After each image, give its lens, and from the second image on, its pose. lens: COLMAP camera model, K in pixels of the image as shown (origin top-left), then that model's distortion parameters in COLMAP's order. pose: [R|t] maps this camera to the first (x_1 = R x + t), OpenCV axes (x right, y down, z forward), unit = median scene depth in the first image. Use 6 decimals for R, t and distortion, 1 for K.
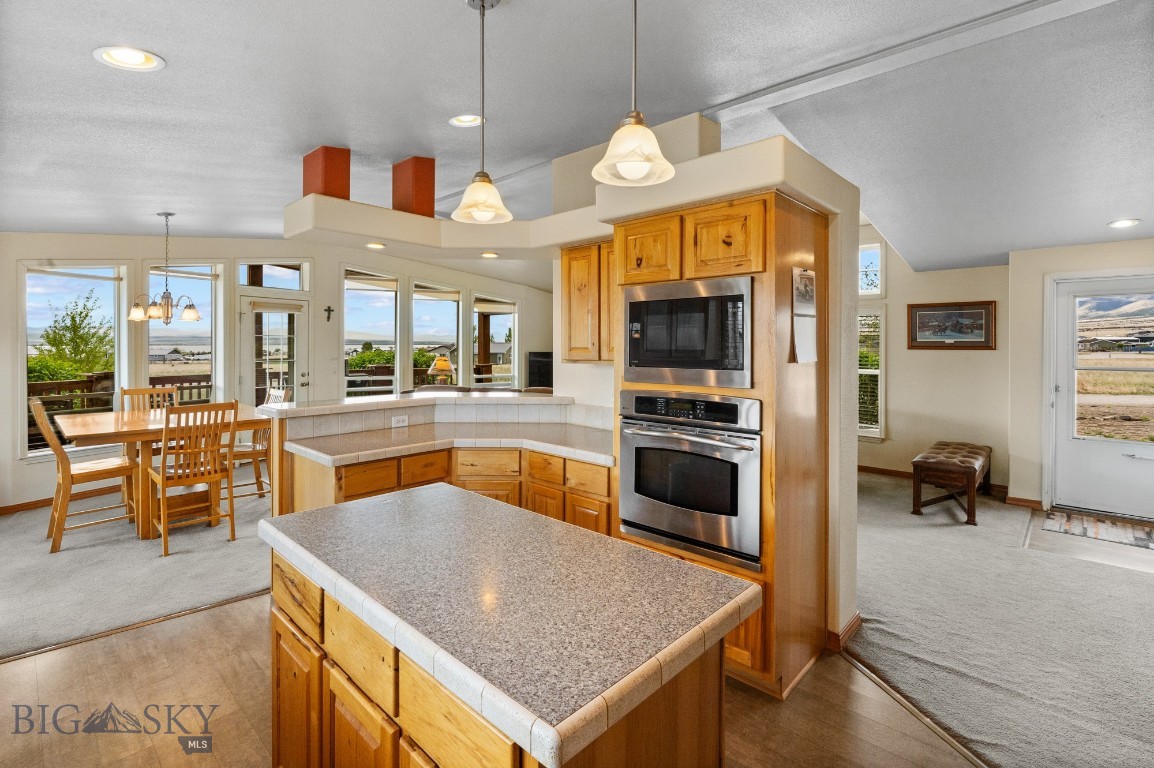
lens RADIAL K [[533.7, 0, 580.2], [0, 533.7, 342.8], [0, 0, 1]] dist [-0.010506, 0.000356]
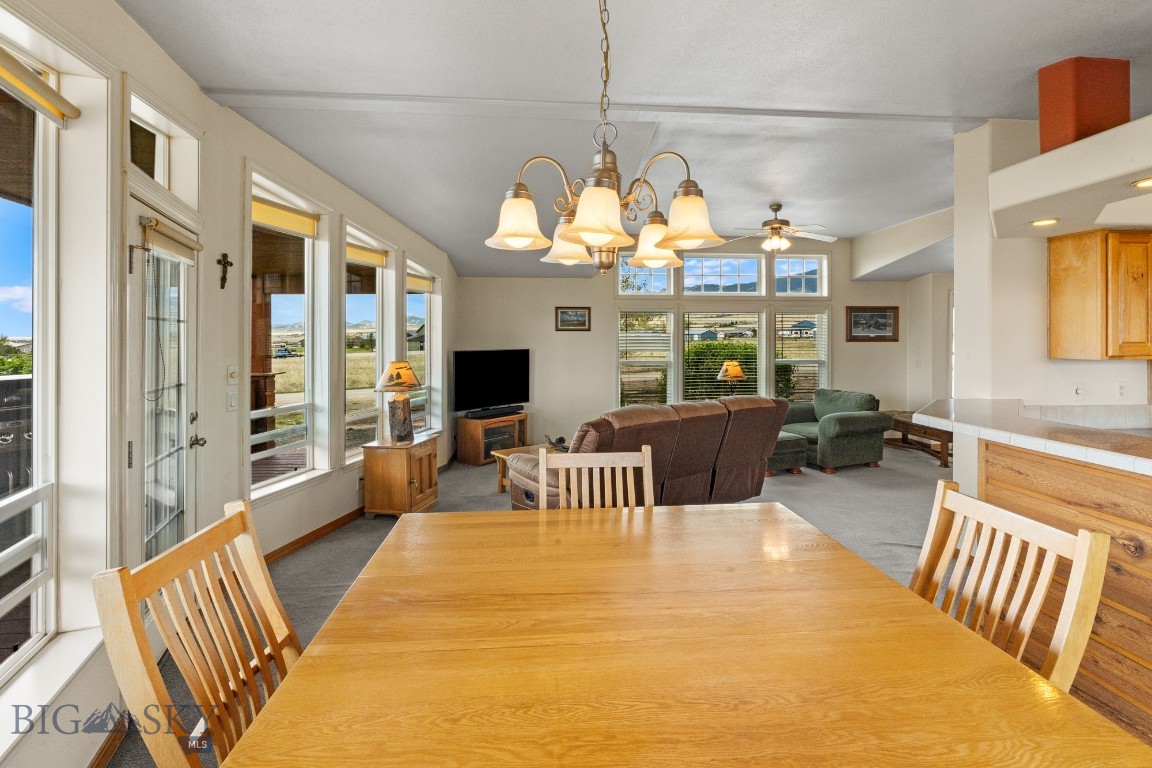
lens RADIAL K [[532.8, 0, 579.2], [0, 532.8, 342.9], [0, 0, 1]] dist [-0.010506, 0.000356]
pose [[0.673125, -0.009026, 0.739474, -0.756736], [0.000711, 0.999933, 0.011559, -0.000666], [-0.739528, -0.007255, 0.673086, 0.631006]]
